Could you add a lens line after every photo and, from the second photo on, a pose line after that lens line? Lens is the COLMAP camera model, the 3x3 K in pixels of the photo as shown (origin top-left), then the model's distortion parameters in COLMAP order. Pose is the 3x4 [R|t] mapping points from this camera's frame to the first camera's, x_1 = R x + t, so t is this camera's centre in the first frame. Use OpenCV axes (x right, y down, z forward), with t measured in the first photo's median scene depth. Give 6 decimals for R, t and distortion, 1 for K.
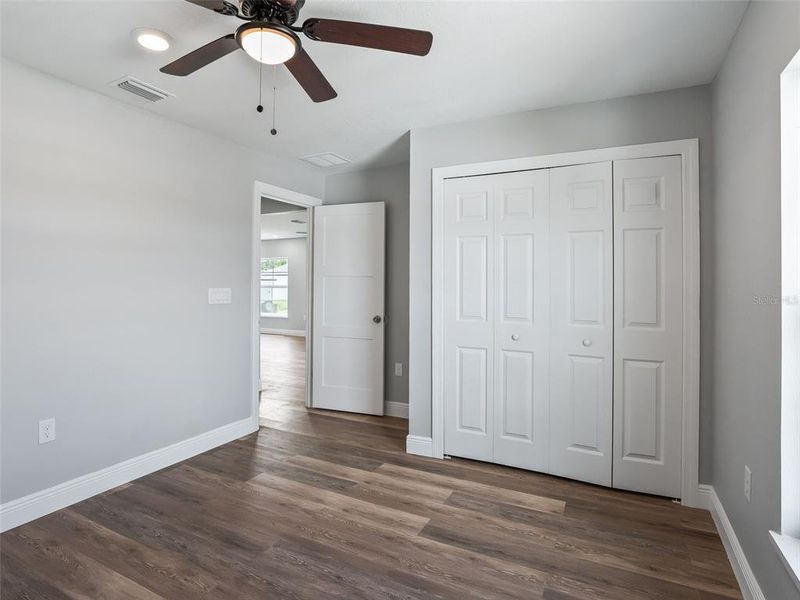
lens RADIAL K [[425.8, 0, 400.0], [0, 425.8, 300.0], [0, 0, 1]] dist [-0.000054, 0.000812]
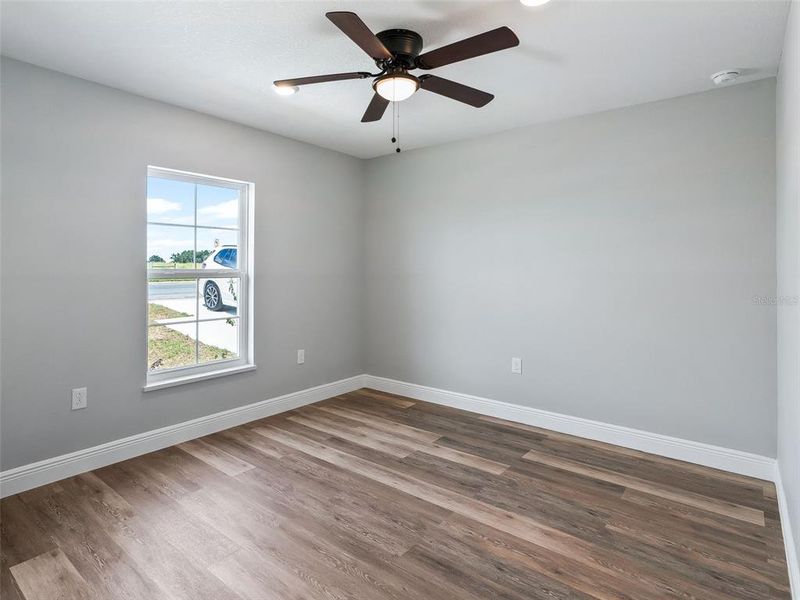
lens RADIAL K [[425.8, 0, 400.0], [0, 425.8, 300.0], [0, 0, 1]] dist [-0.000054, 0.000812]
pose [[-0.986655, -0.013998, 0.162223, -0.465187], [0.003113, 0.994494, 0.104751, -0.060305], [-0.162796, 0.103858, -0.981178, 1.936384]]
